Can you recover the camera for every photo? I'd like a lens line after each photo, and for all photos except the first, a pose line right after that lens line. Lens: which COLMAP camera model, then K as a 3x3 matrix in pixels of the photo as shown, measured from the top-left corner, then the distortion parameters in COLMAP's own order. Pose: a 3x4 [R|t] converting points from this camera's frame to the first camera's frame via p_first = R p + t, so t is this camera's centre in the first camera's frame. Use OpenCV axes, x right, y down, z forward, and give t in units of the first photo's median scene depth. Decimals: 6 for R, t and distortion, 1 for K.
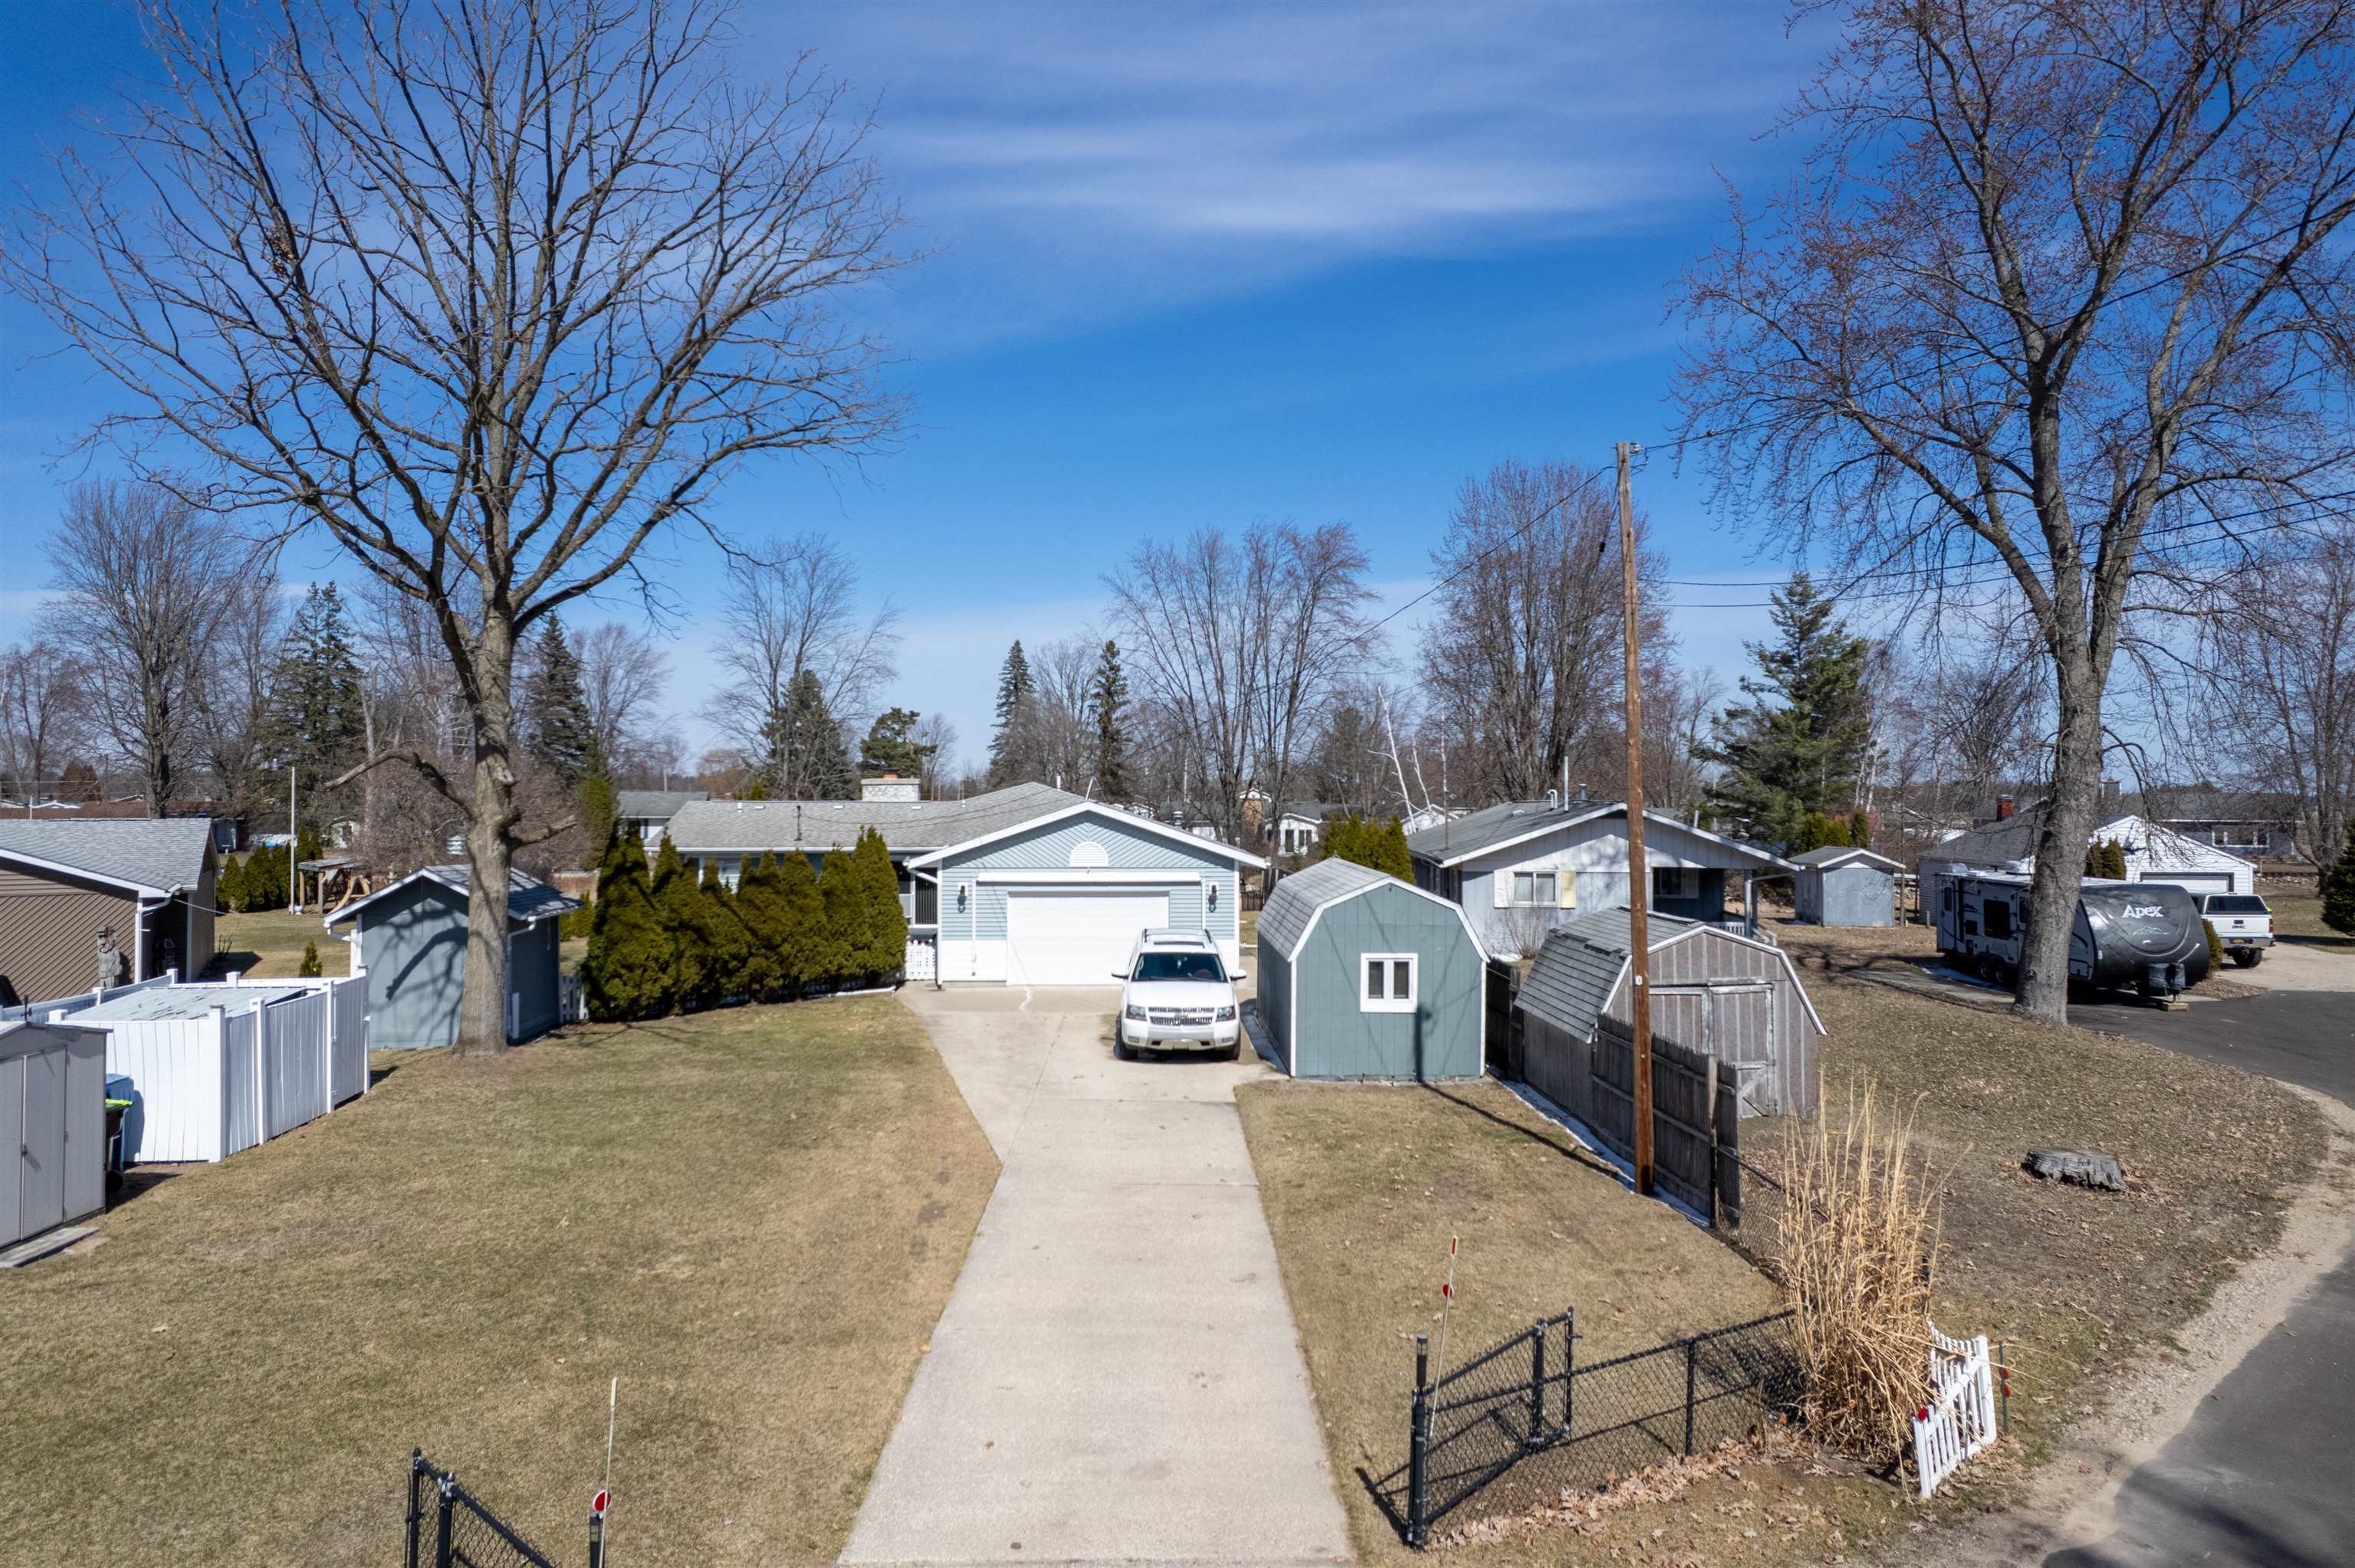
lens RADIAL K [[1482.6, 0, 1177.6], [0, 1482.6, 801.2], [0, 0, 1]] dist [-0.071191, 0.071284]
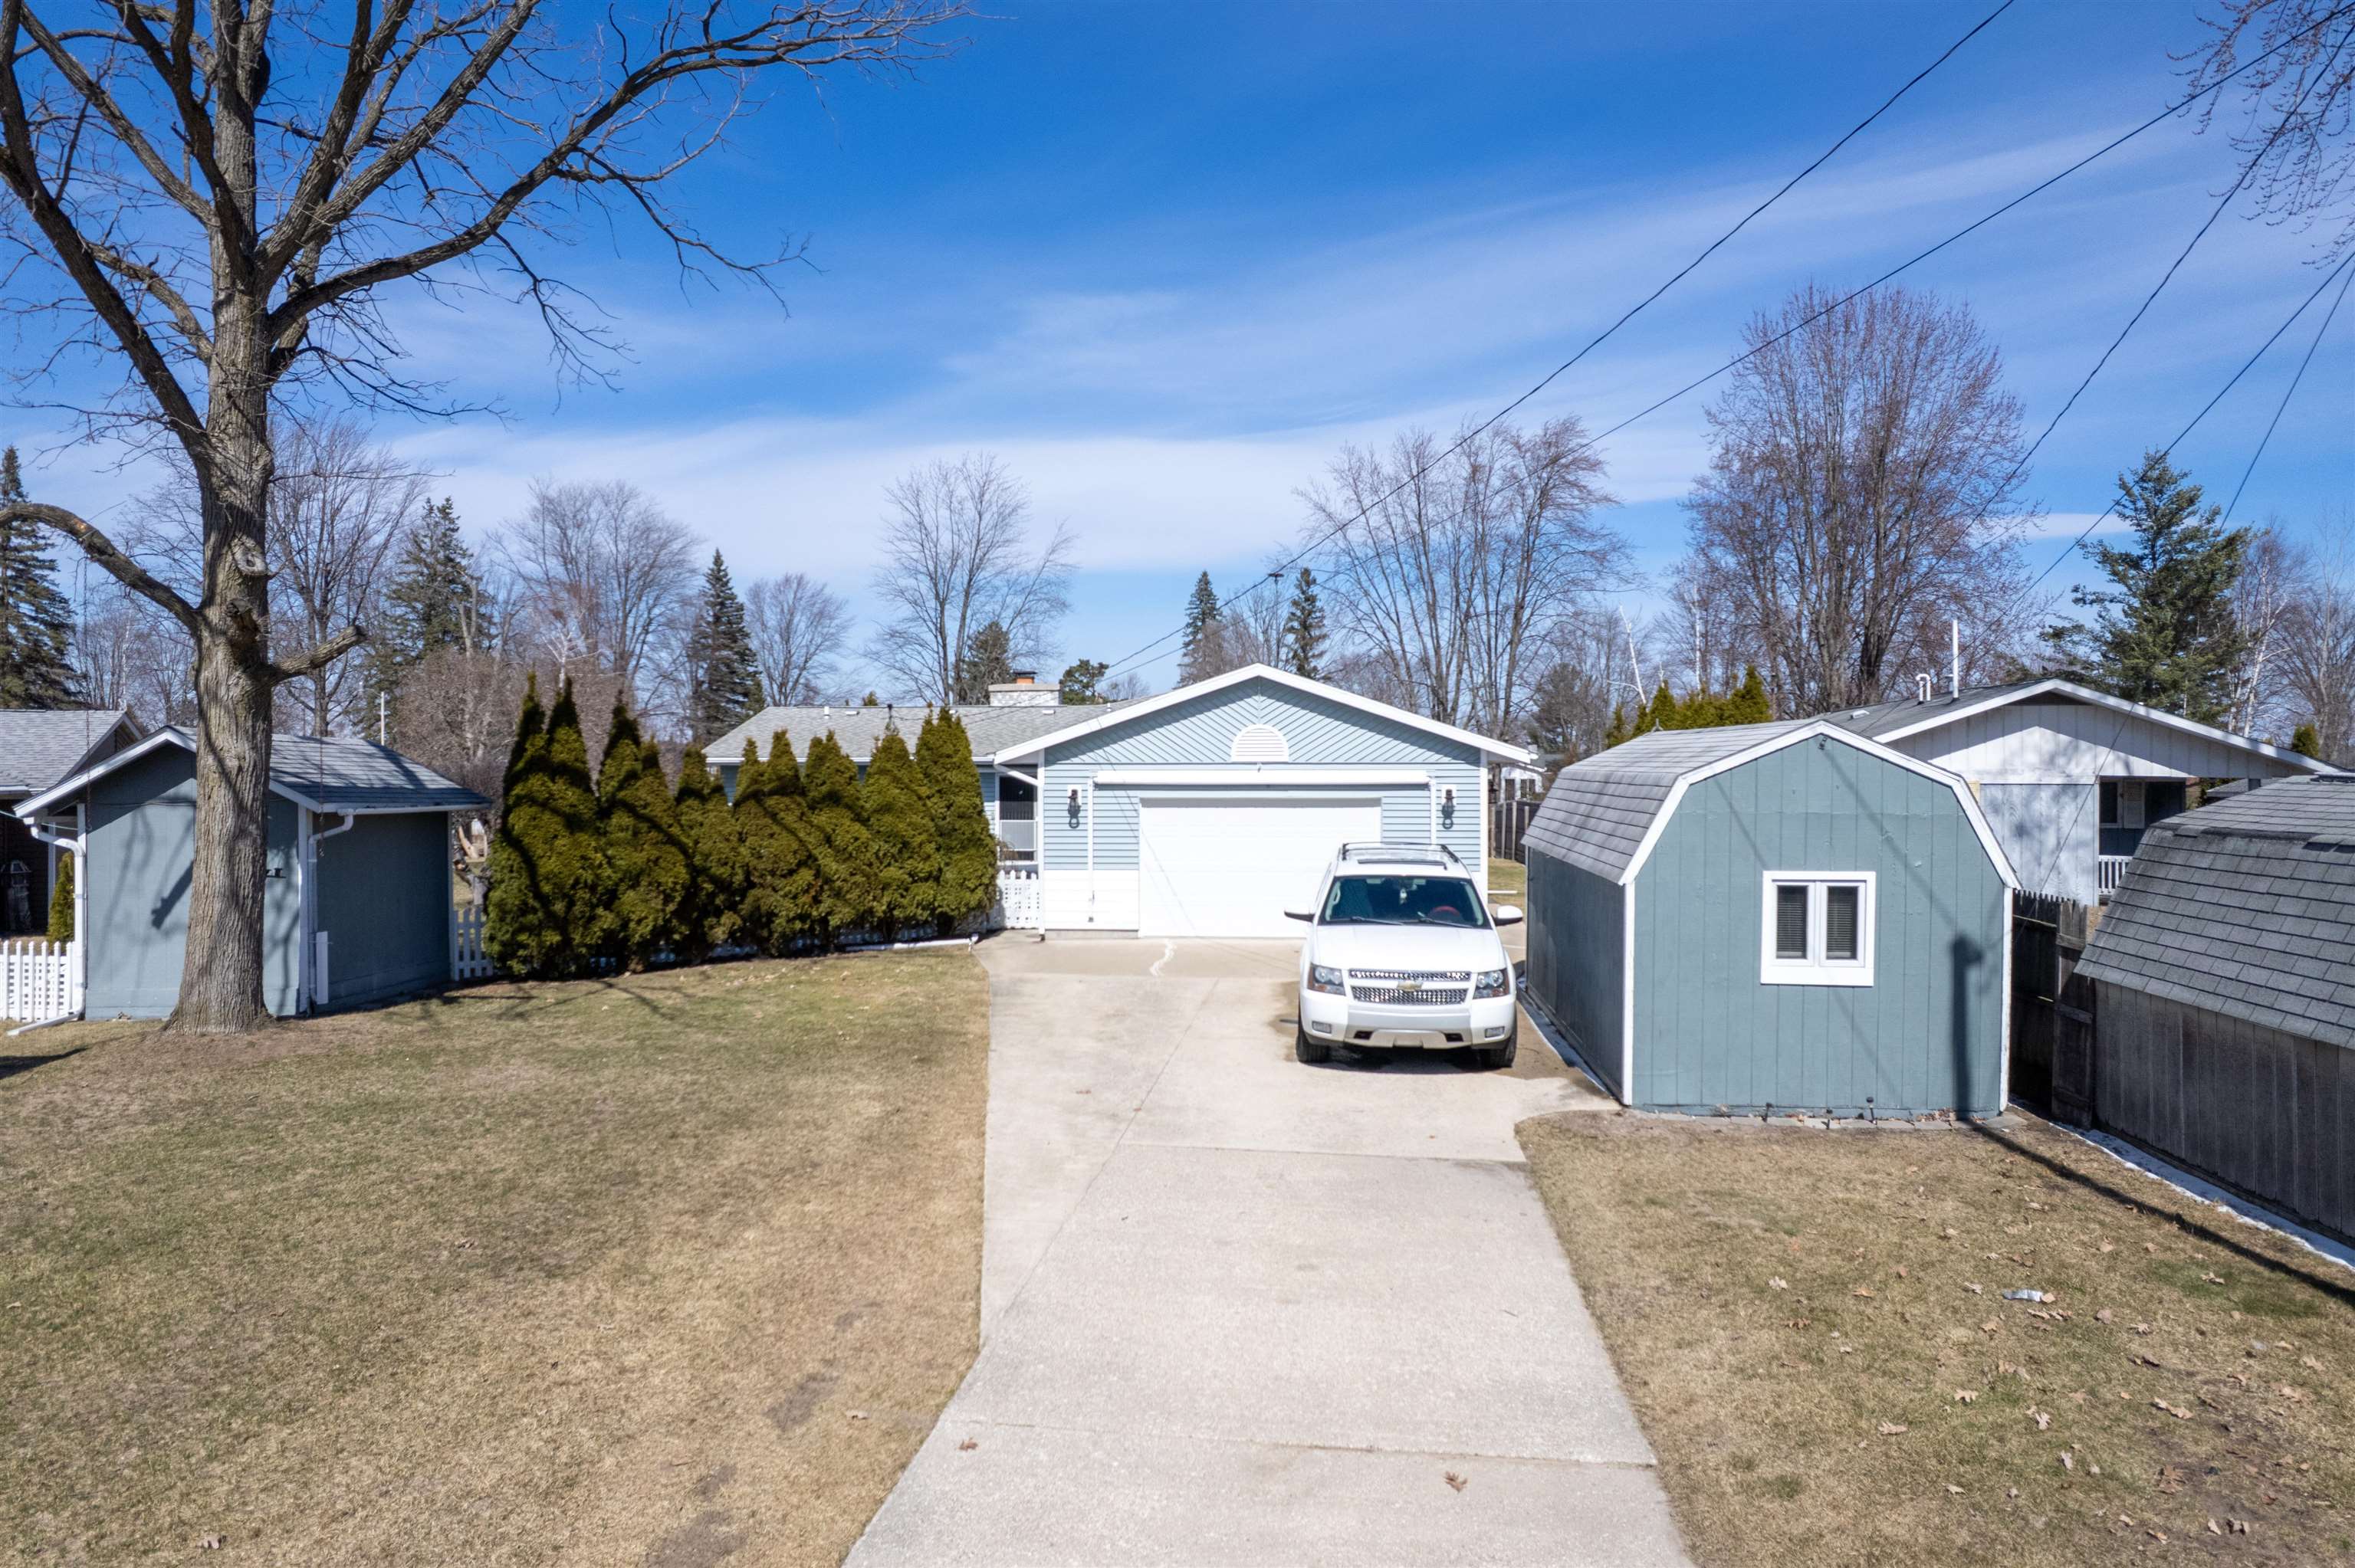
lens RADIAL K [[1479.5, 0, 1177.5], [0, 1479.5, 784.0], [0, 0, 1]] dist [-0.036224, -0.000398]
pose [[0.990765, -0.000817, -0.135585, -0.006325], [0.002066, 0.999957, 0.009068, 0.050387], [0.135572, -0.009265, 0.990724, 0.346259]]
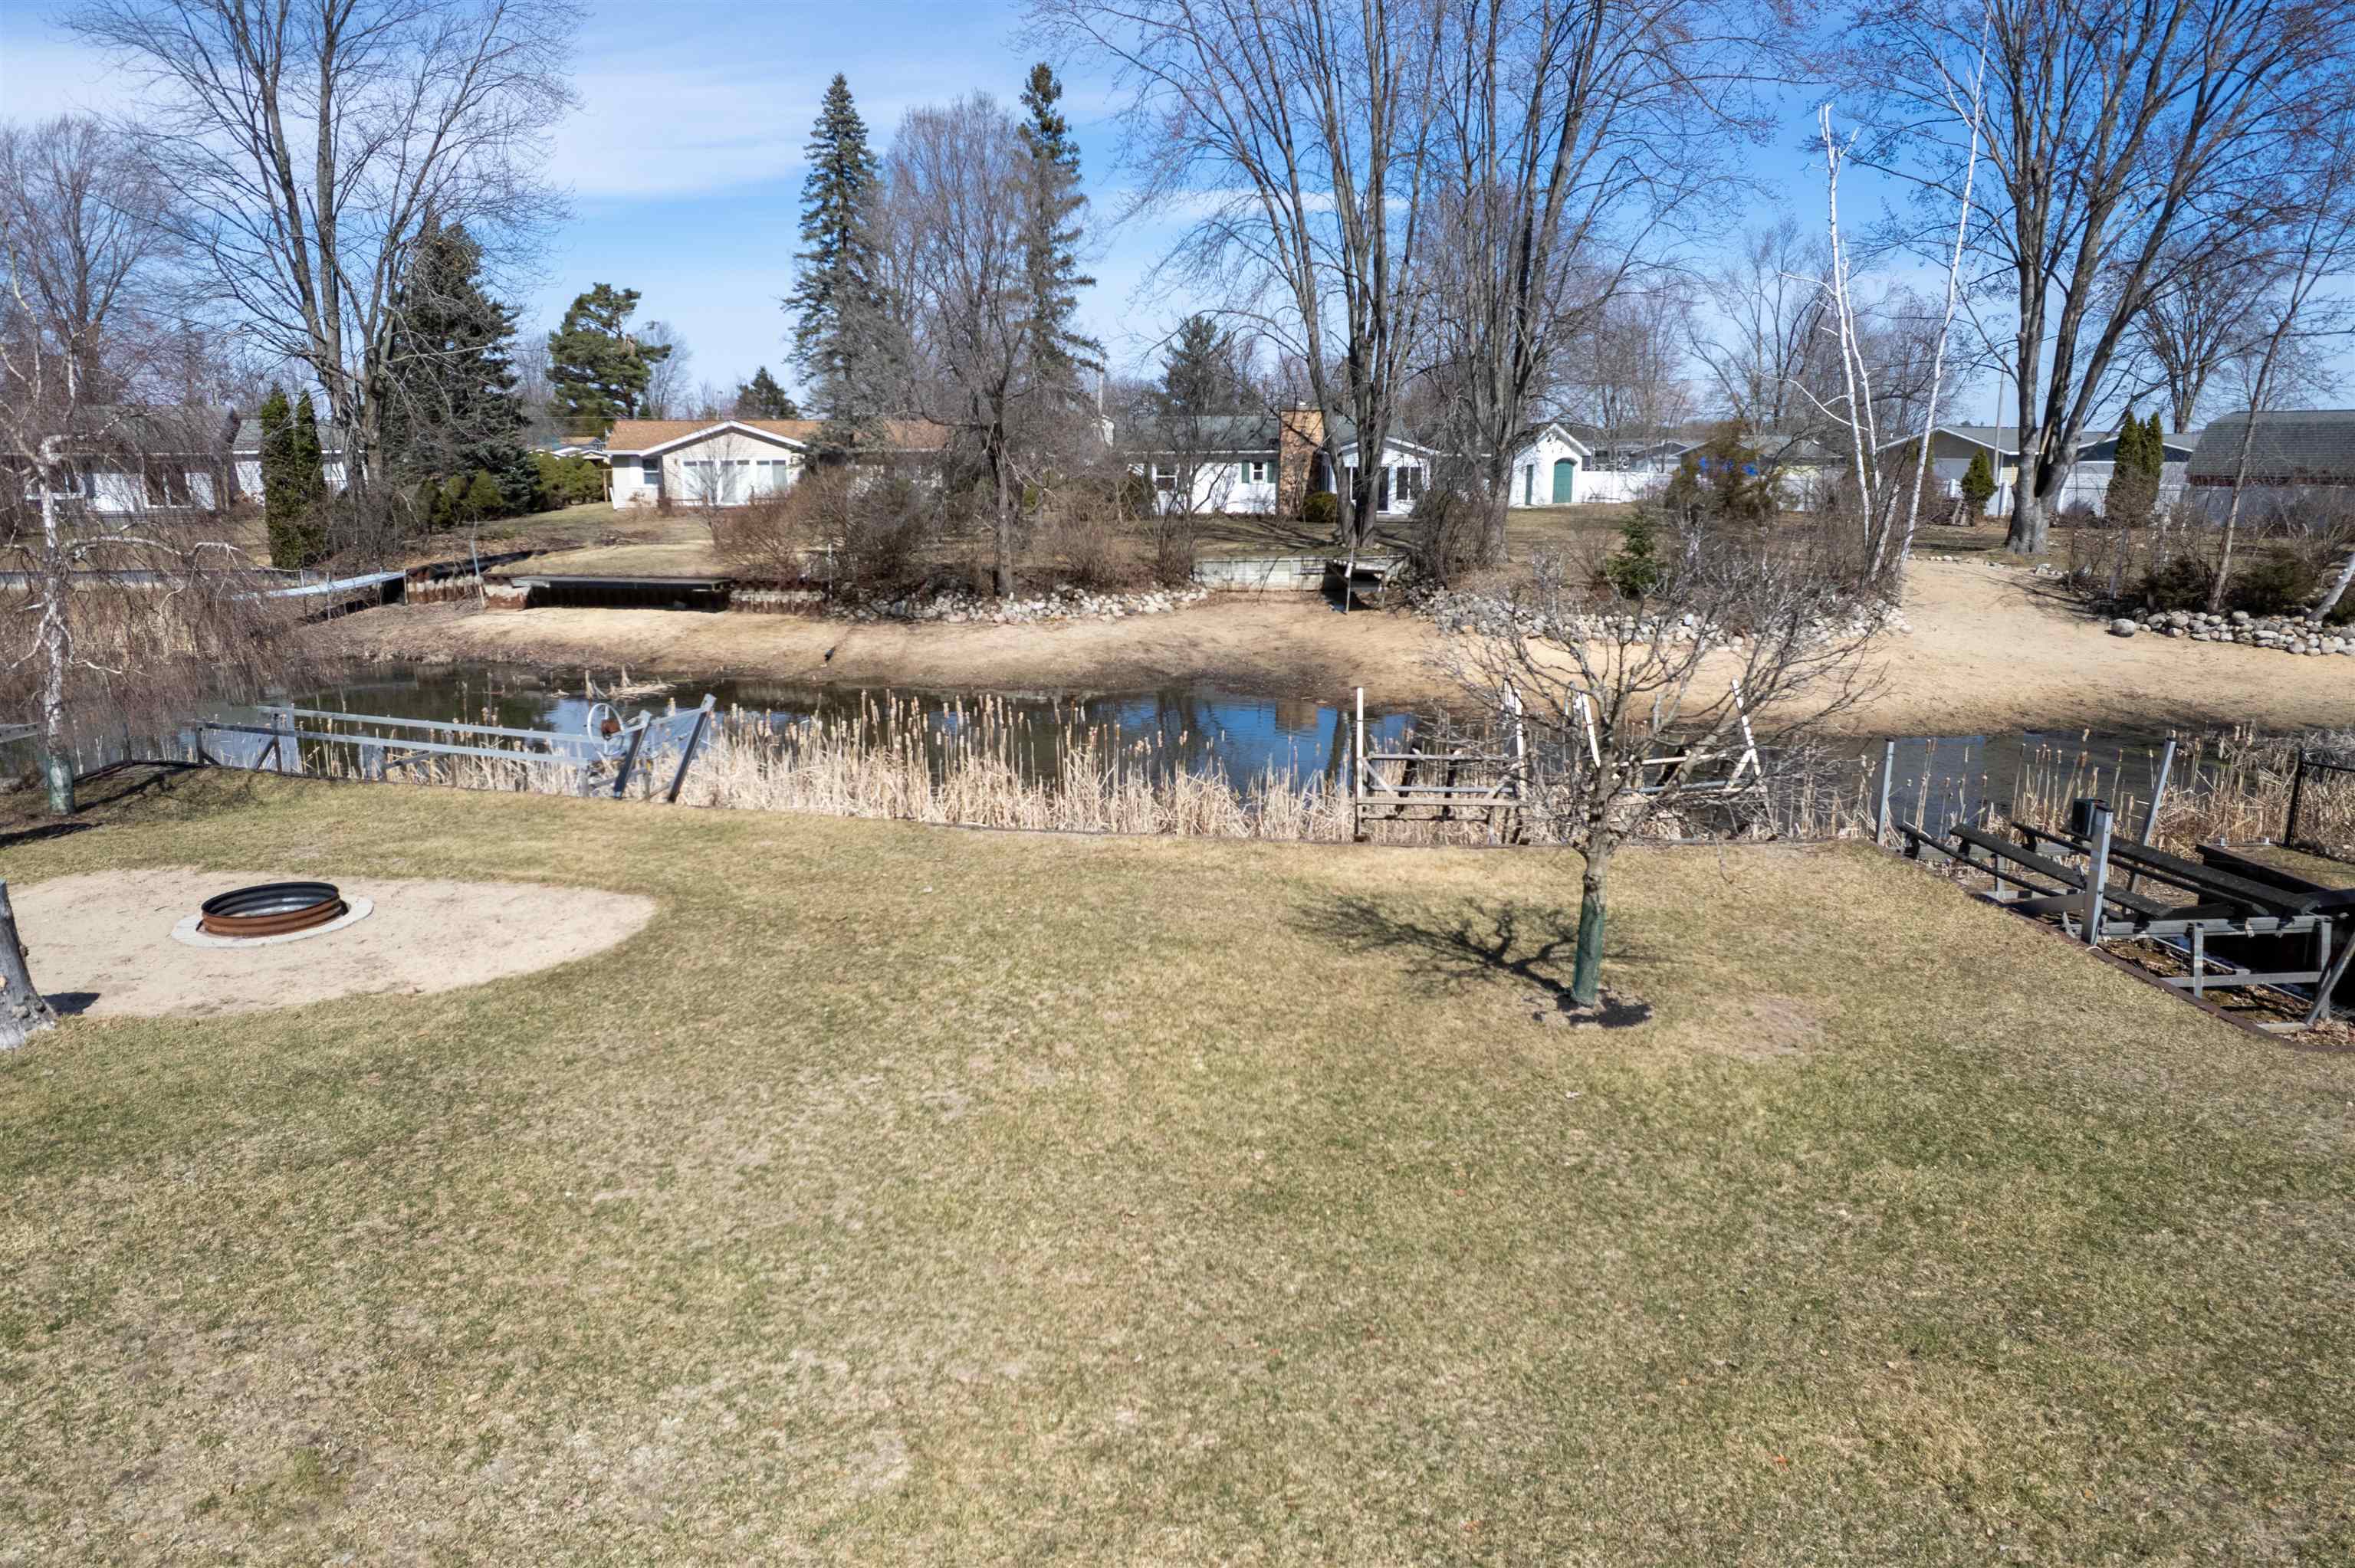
lens RADIAL K [[1482.9, 0, 1113.0], [0, 1482.9, 710.9], [0, 0, 1]] dist [-0.001545, -0.000146]
pose [[0.991776, -0.028011, 0.124887, -0.315944], [0.005357, 0.983987, 0.178157, 0.037879], [-0.127877, -0.176023, 0.976045, 1.754223]]
